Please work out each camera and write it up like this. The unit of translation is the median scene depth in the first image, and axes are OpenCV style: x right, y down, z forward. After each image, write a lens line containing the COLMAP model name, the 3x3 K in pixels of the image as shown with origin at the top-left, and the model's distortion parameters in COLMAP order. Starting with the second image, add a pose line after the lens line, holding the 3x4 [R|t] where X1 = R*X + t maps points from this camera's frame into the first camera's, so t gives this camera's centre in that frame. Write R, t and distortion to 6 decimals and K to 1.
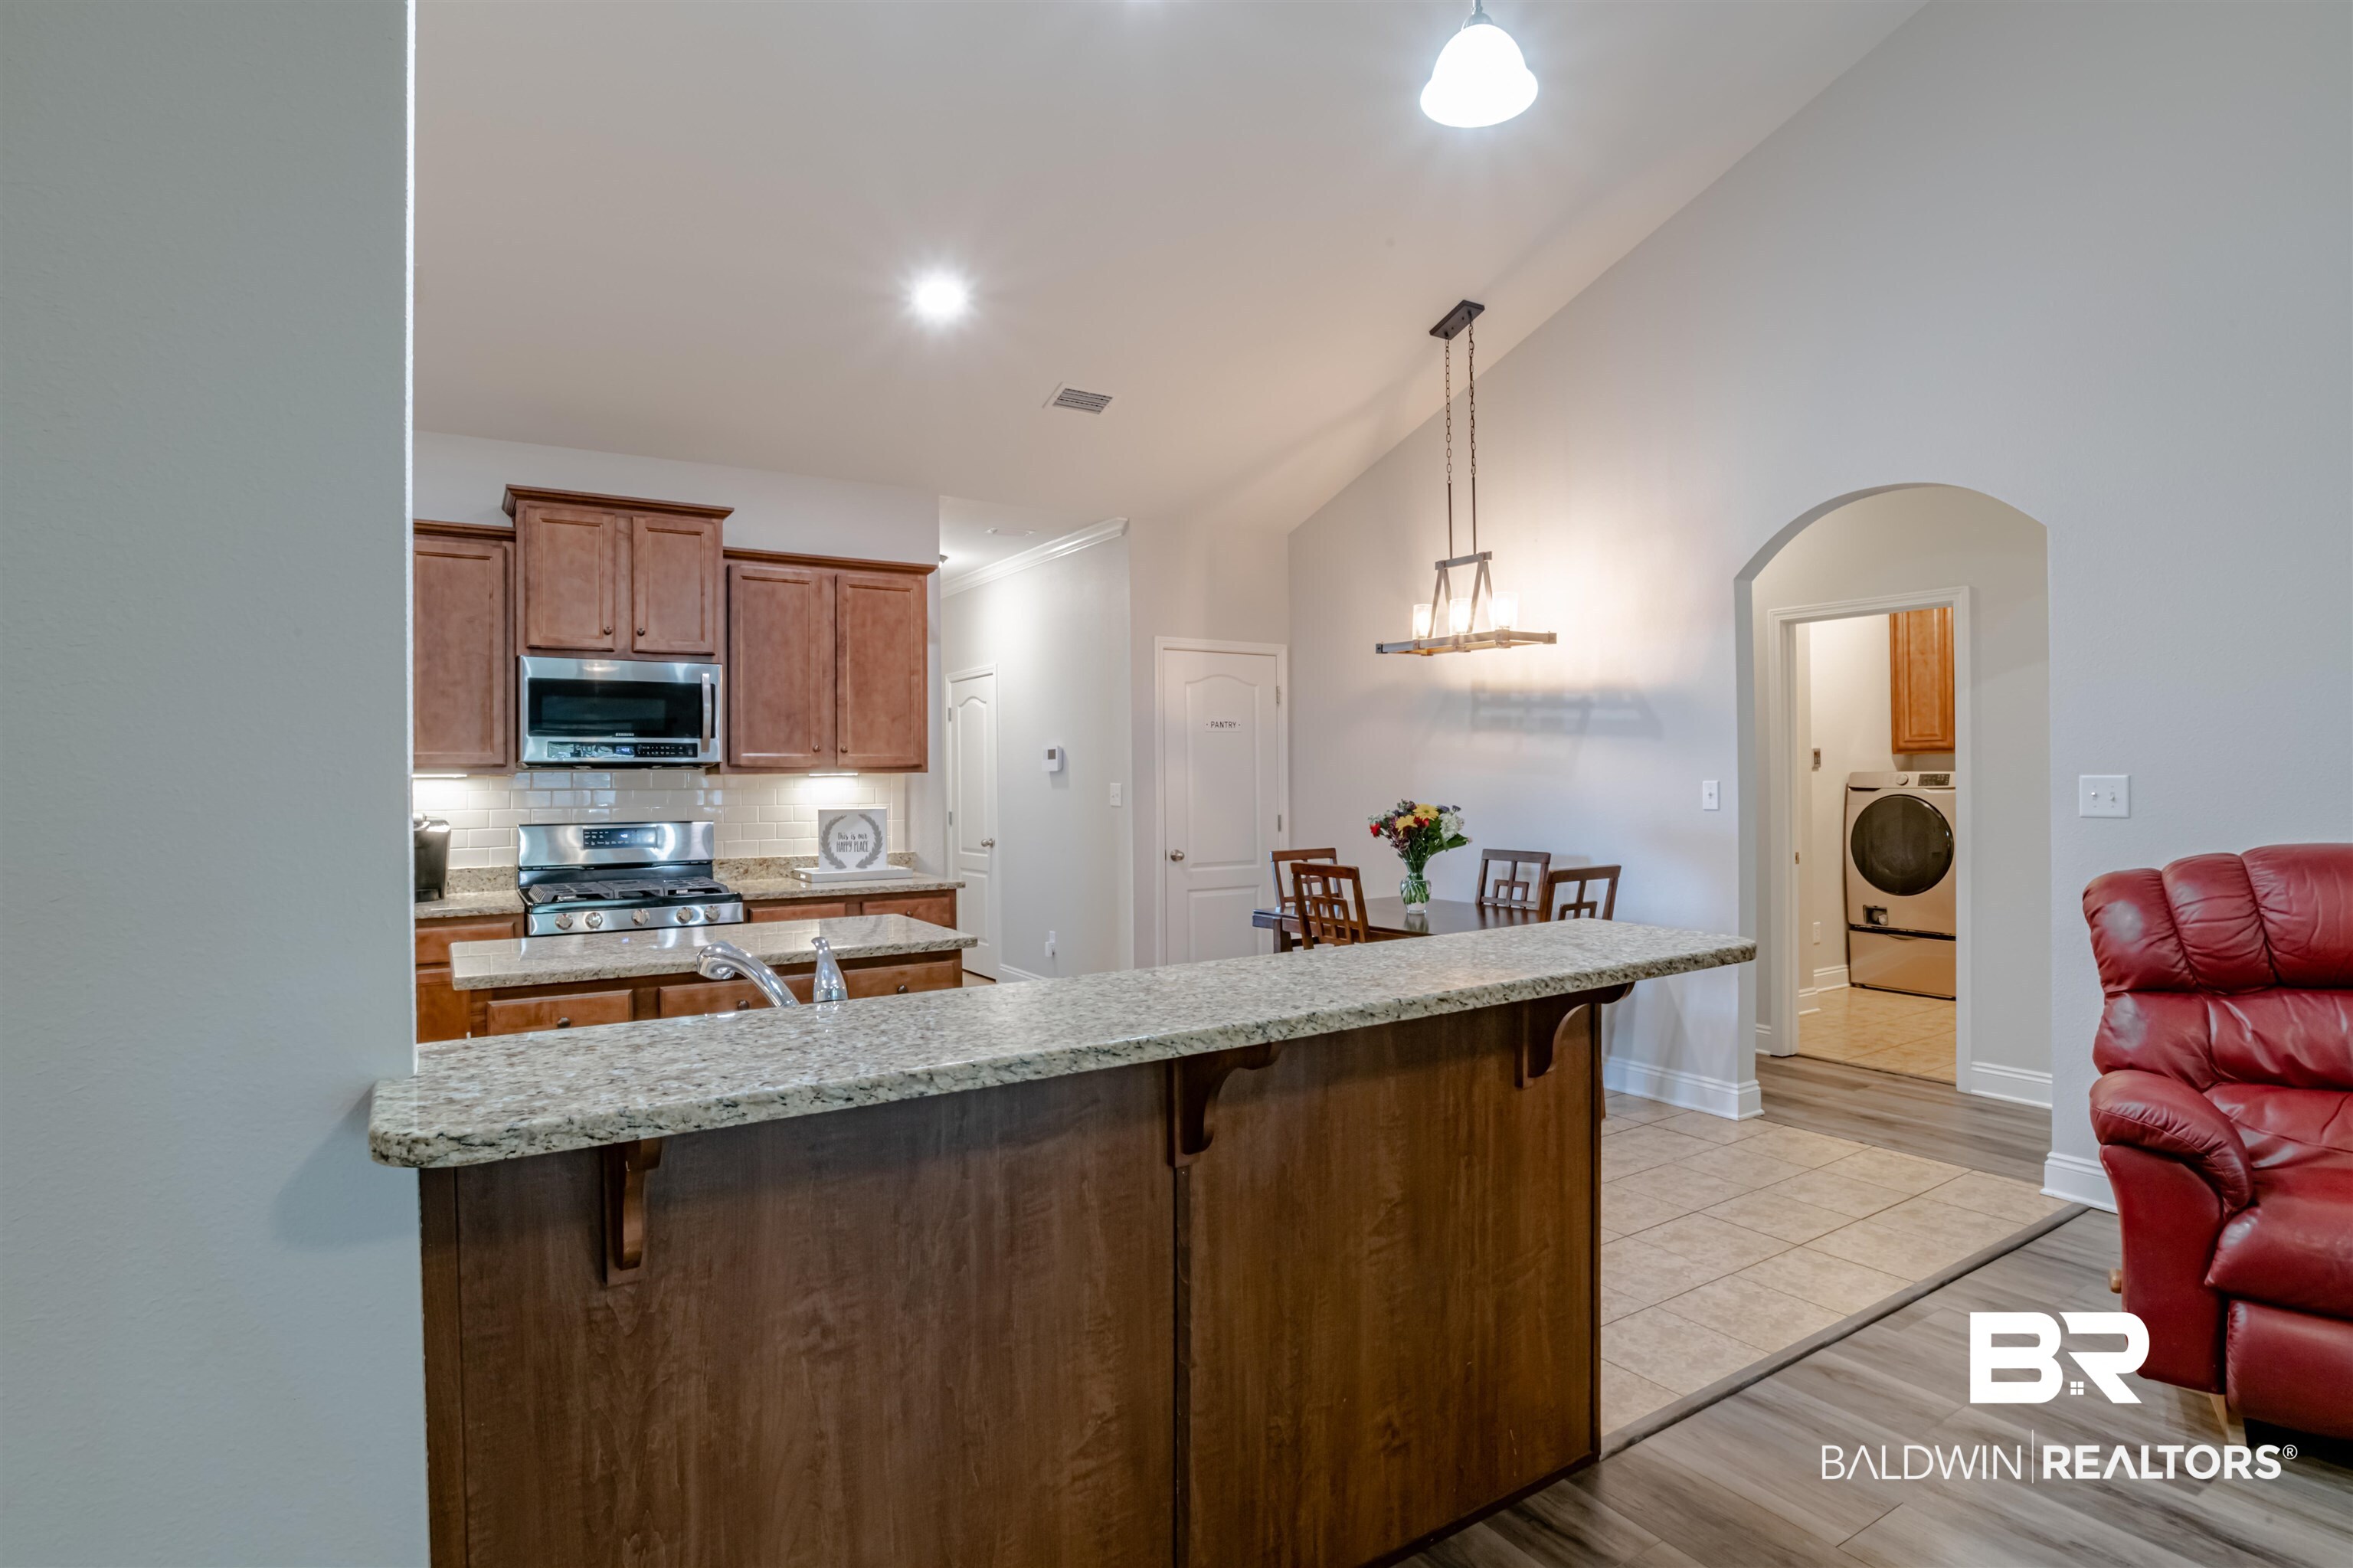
lens RADIAL K [[1198.3, 0, 1187.4], [0, 1198.3, 772.3], [0, 0, 1]] dist [-0.050305, 0.015917]
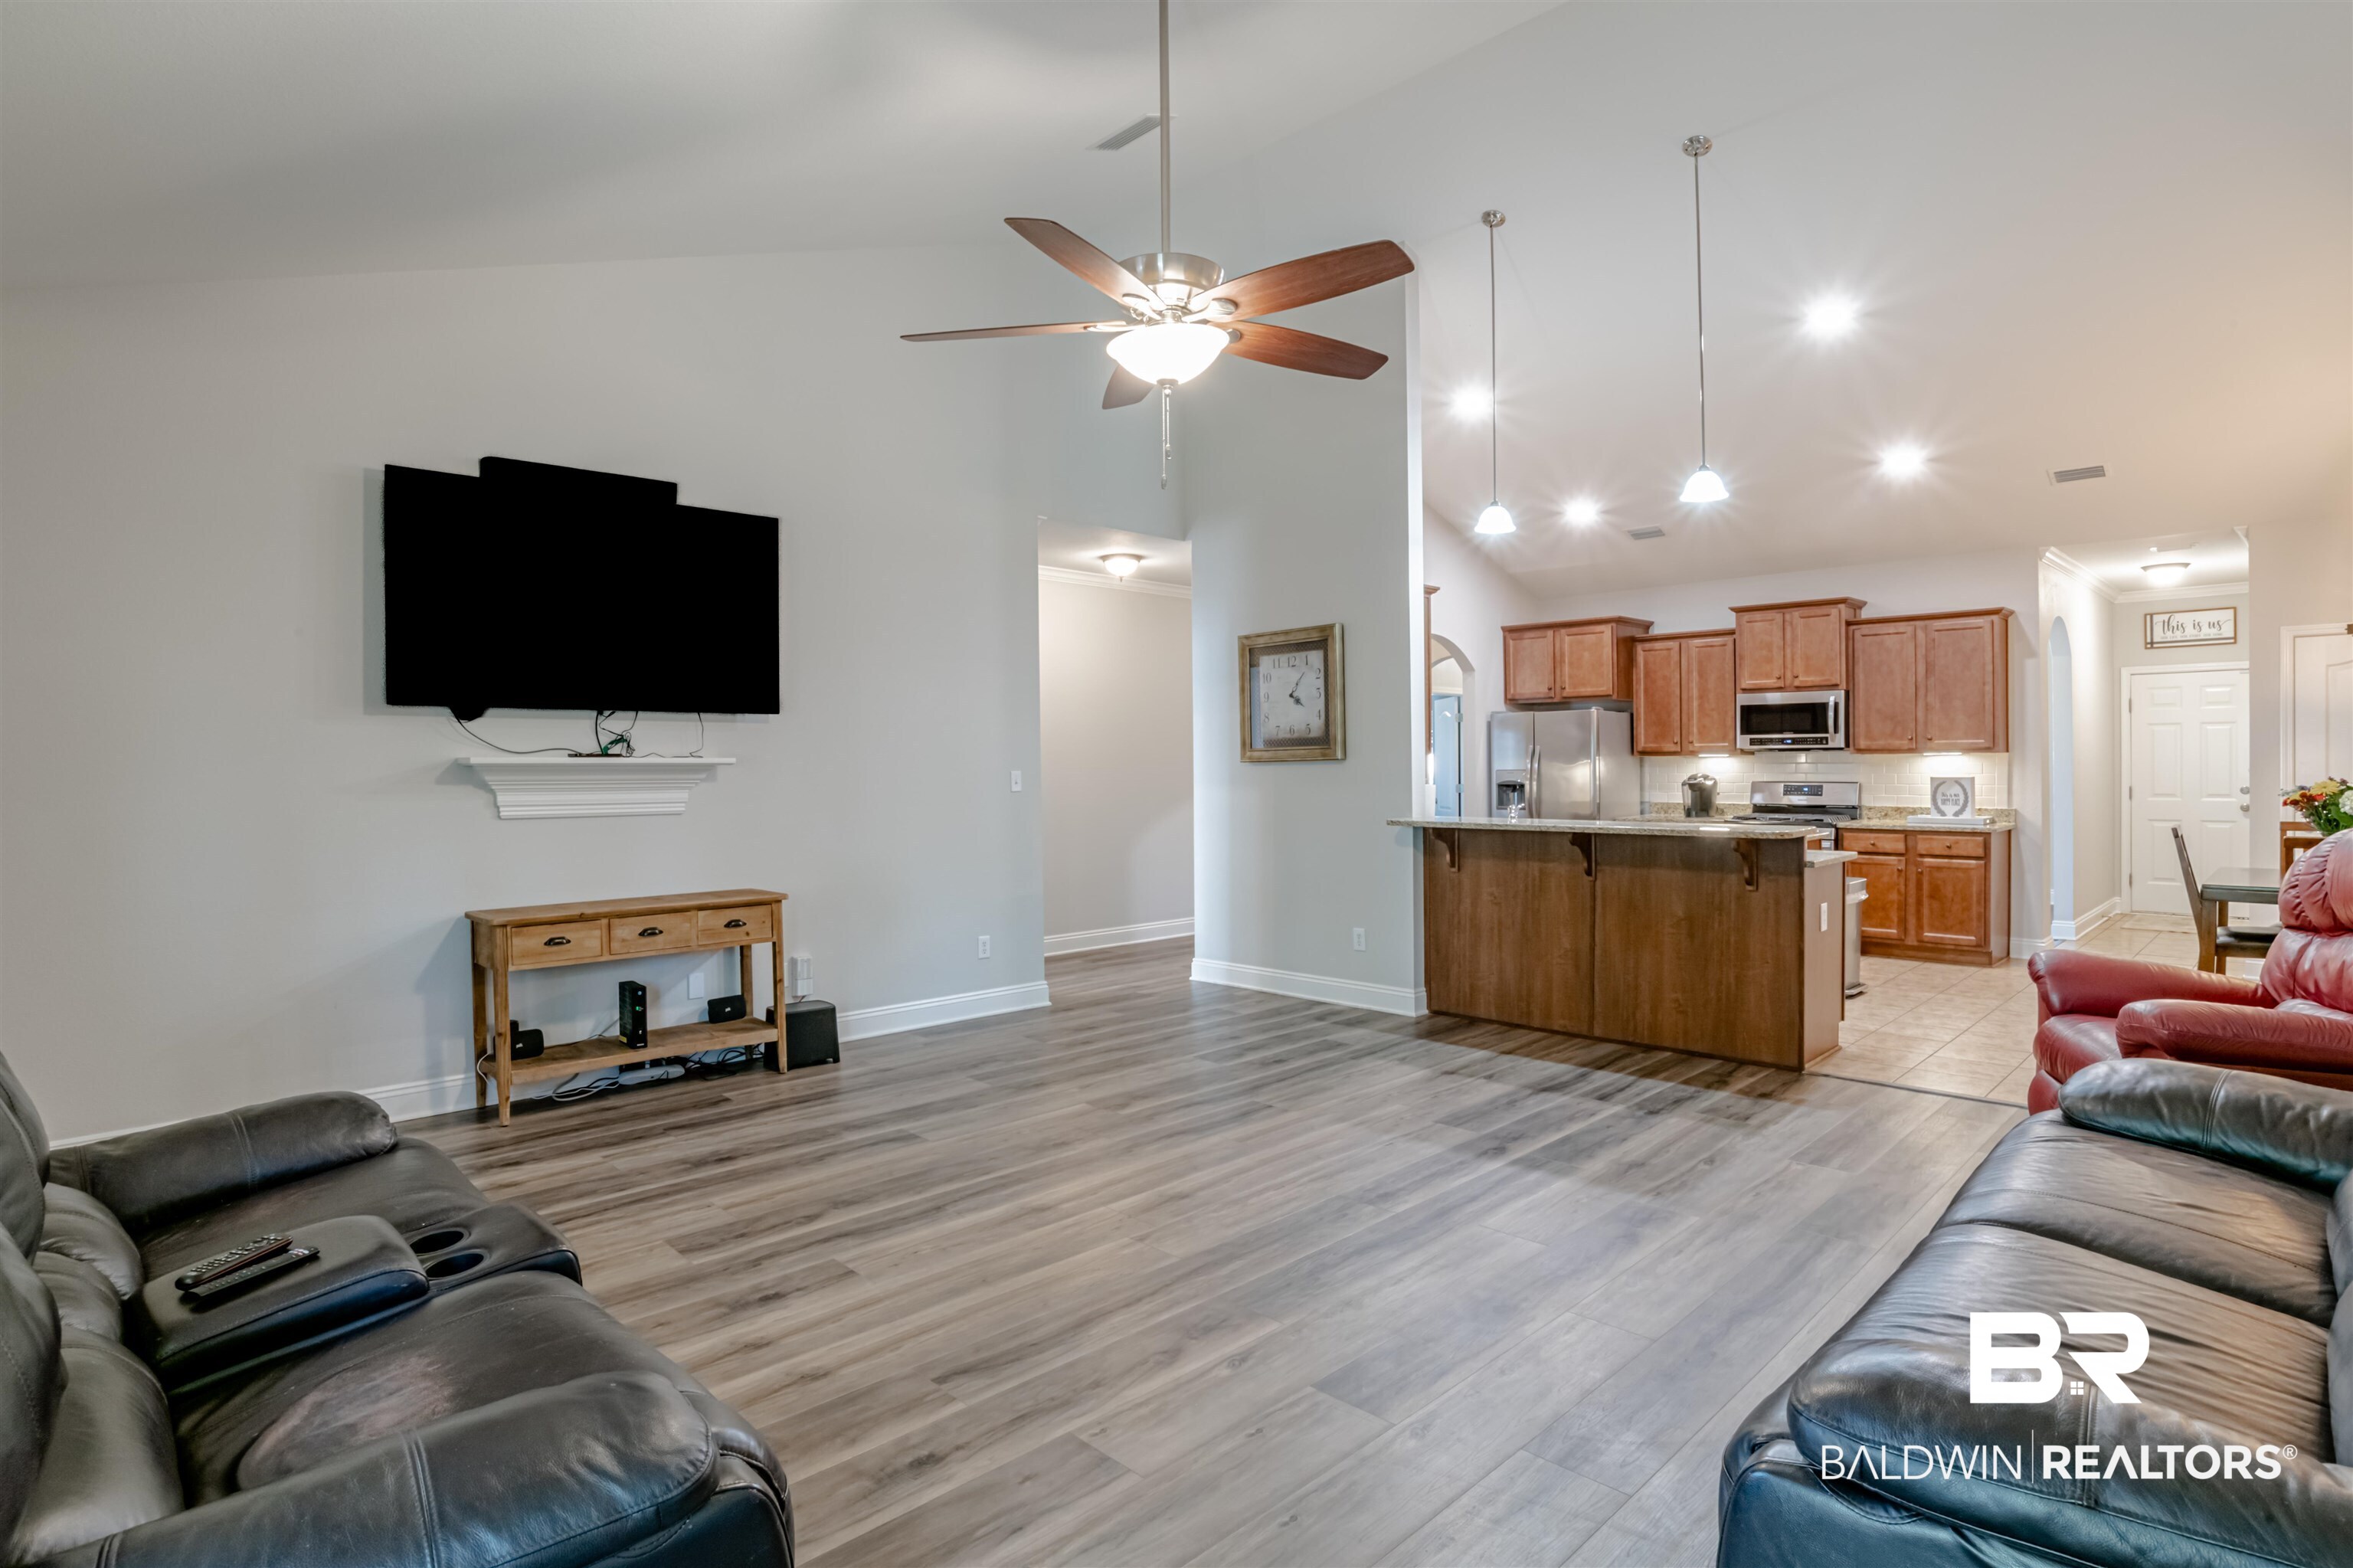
lens RADIAL K [[1198.3, 0, 1196.1], [0, 1198.3, 773.3], [0, 0, 1]] dist [-0.050305, 0.015917]
pose [[0.215709, 0.015194, -0.976339, 1.126893], [0.011292, 0.999773, 0.018054, -0.013350], [0.976392, -0.014920, 0.215488, -0.287591]]
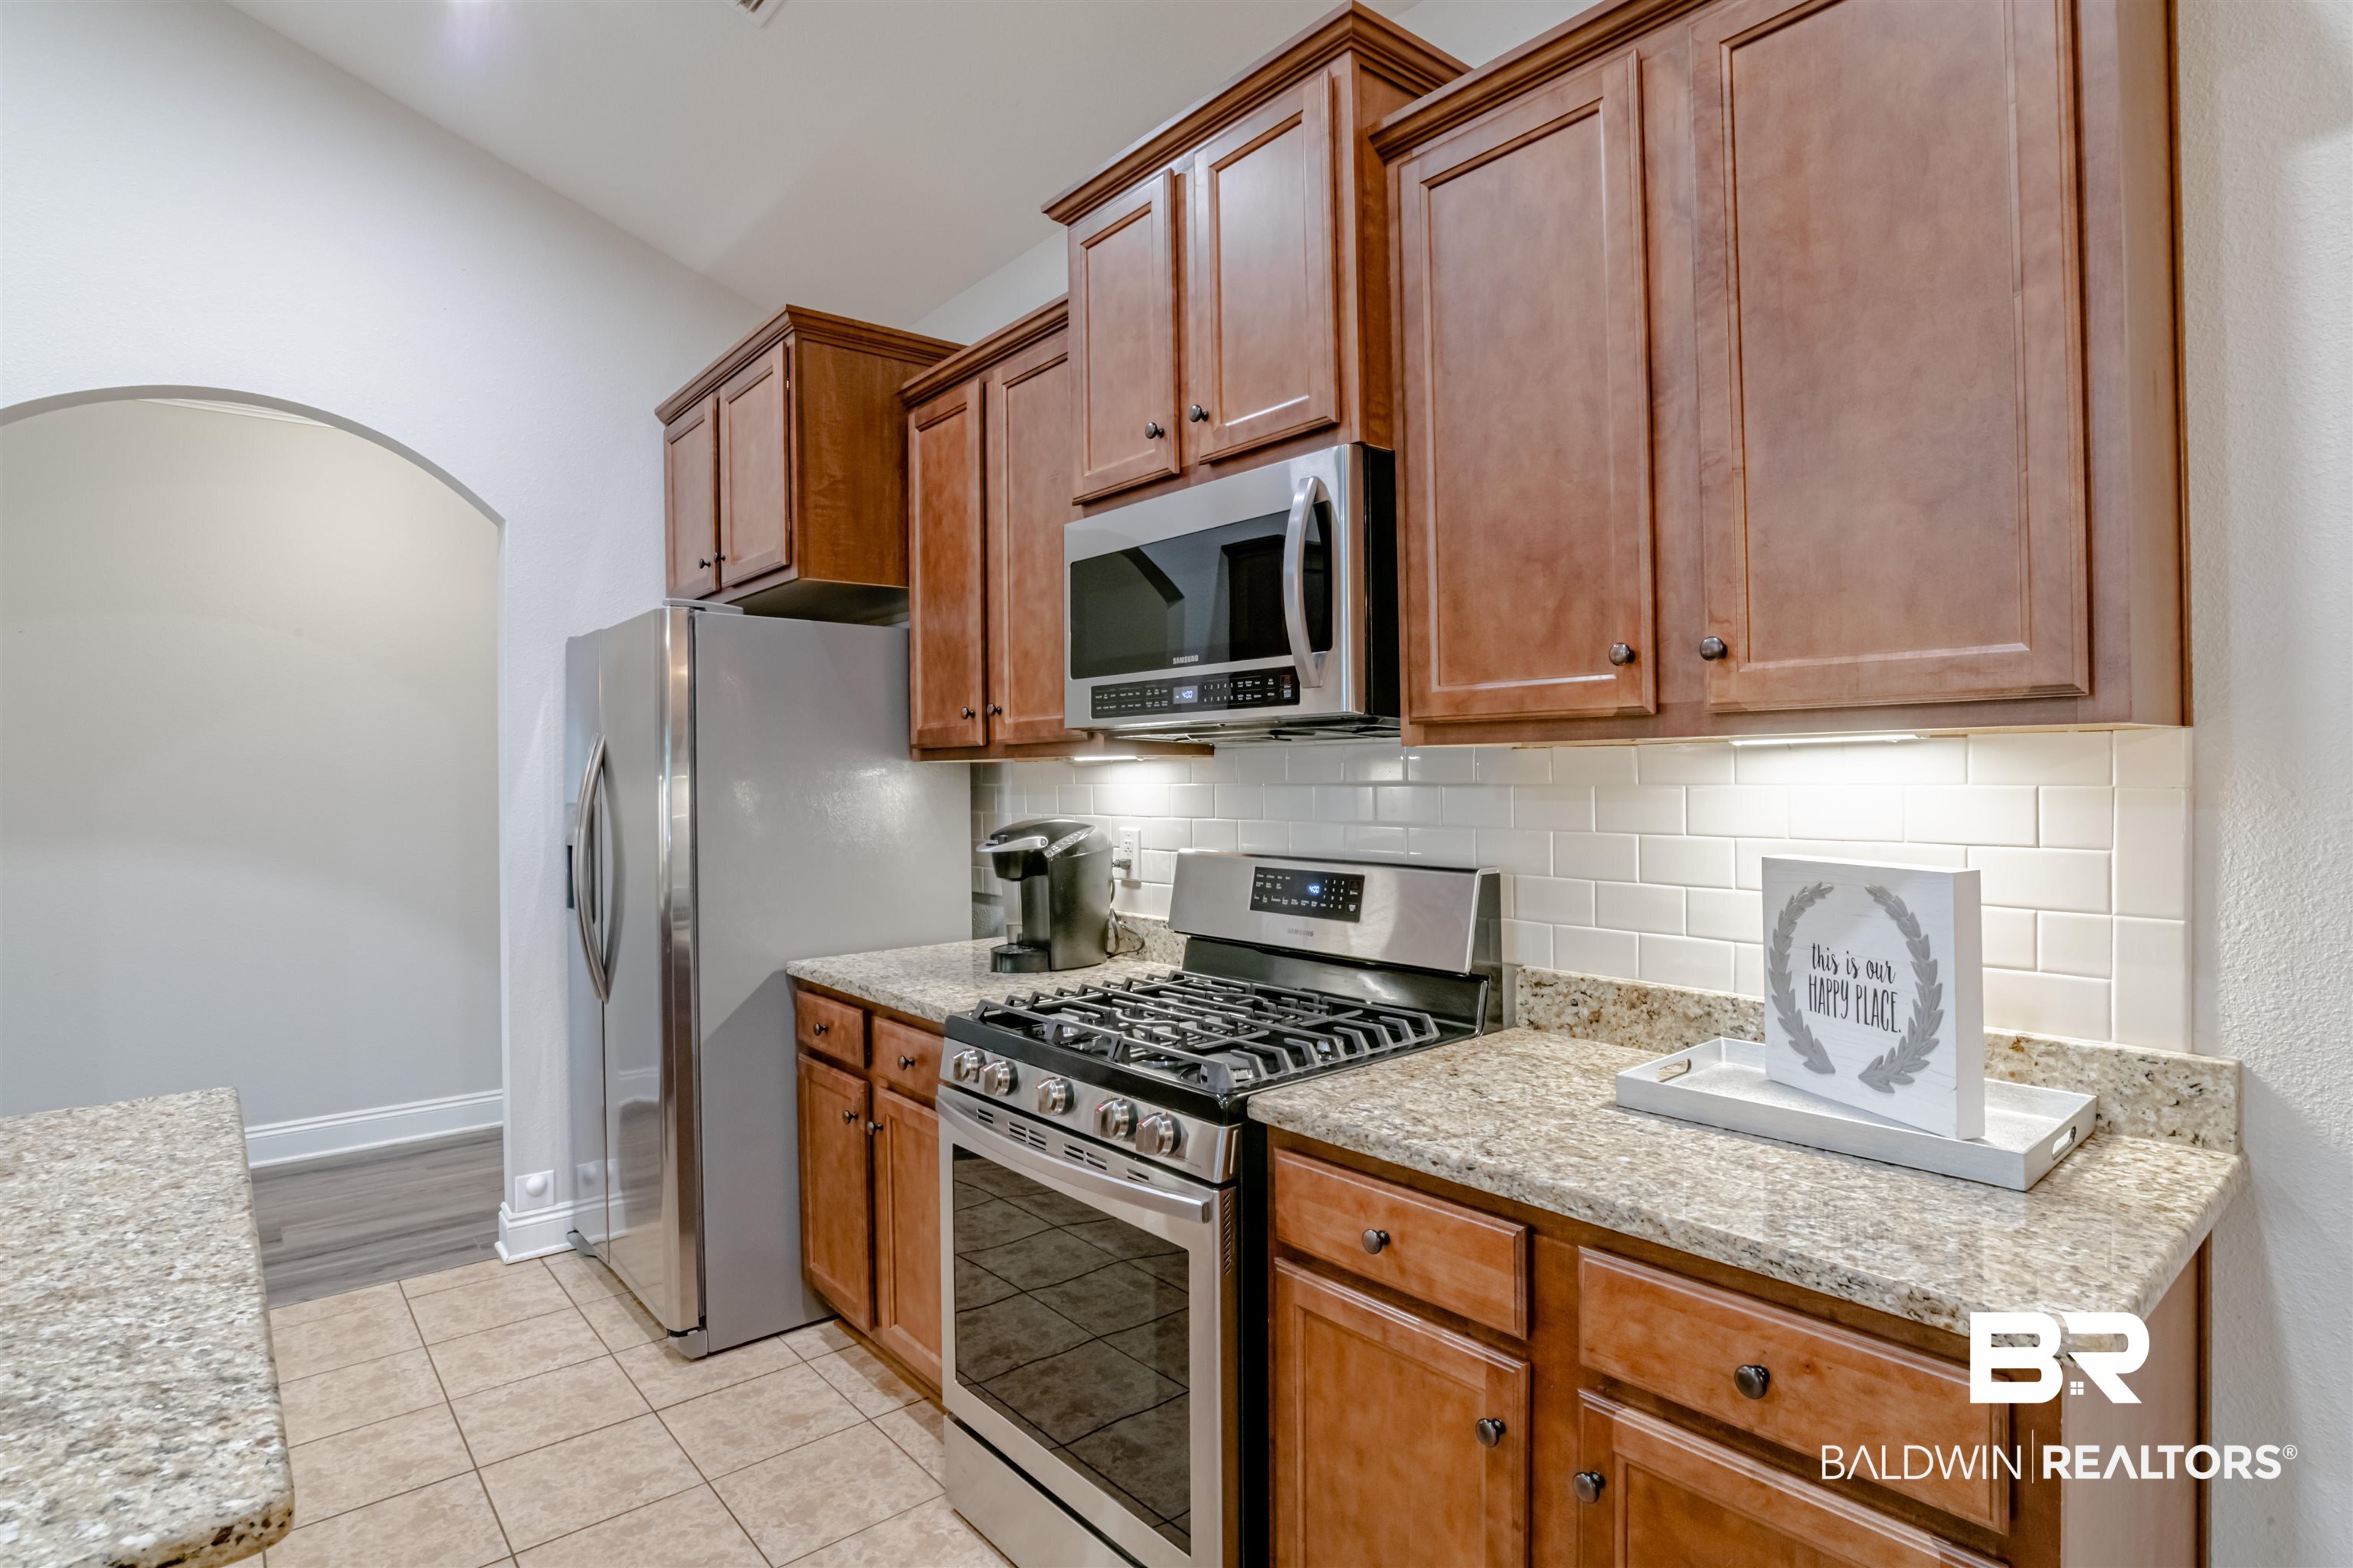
lens RADIAL K [[1198.3, 0, 1182.8], [0, 1198.3, 770.3], [0, 0, 1]] dist [-0.050305, 0.015917]
pose [[0.130605, 0.004141, -0.991426, -0.039695], [0.015769, 0.999856, 0.006254, 0.005950], [0.991309, -0.016450, 0.130521, 0.956784]]
